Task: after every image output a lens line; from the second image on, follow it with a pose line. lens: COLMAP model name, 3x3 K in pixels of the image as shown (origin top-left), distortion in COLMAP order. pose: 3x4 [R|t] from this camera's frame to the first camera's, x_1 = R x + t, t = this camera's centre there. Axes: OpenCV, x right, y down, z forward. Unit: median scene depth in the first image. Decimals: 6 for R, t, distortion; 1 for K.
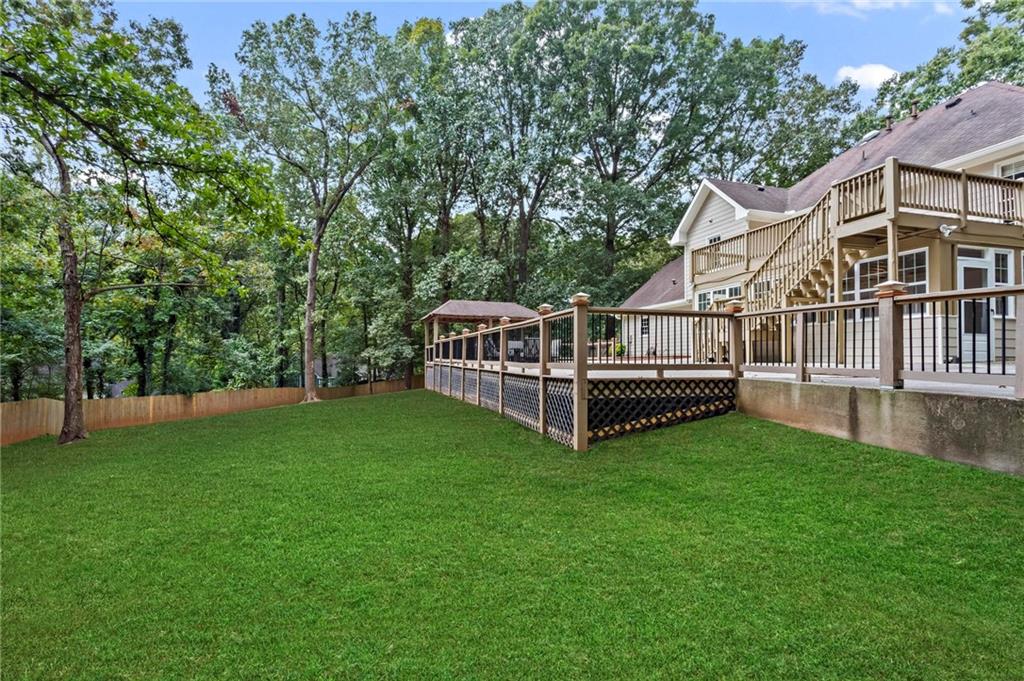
lens RADIAL K [[491.4, 0, 498.5], [0, 491.4, 344.7], [0, 0, 1]] dist [-0.067778, 0.042957]
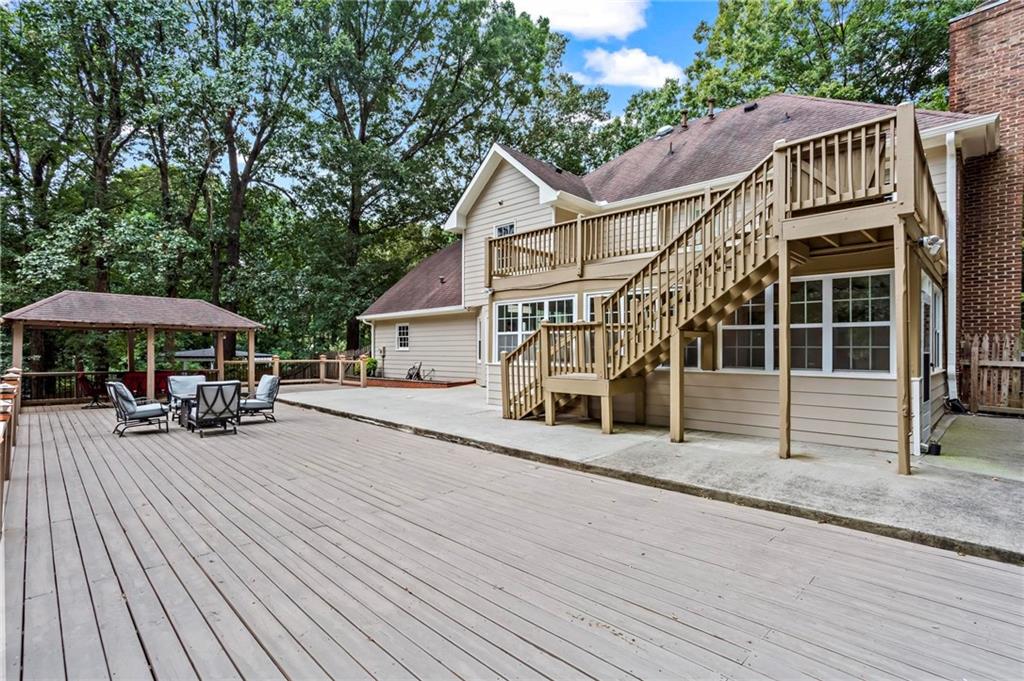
lens RADIAL K [[491.4, 0, 498.5], [0, 491.4, 344.7], [0, 0, 1]] dist [-0.067778, 0.042957]
pose [[0.865972, -0.003409, 0.500080, 0.035962], [-0.008778, 0.999719, 0.022017, -0.032337], [-0.500015, -0.023456, 0.865699, 0.203140]]
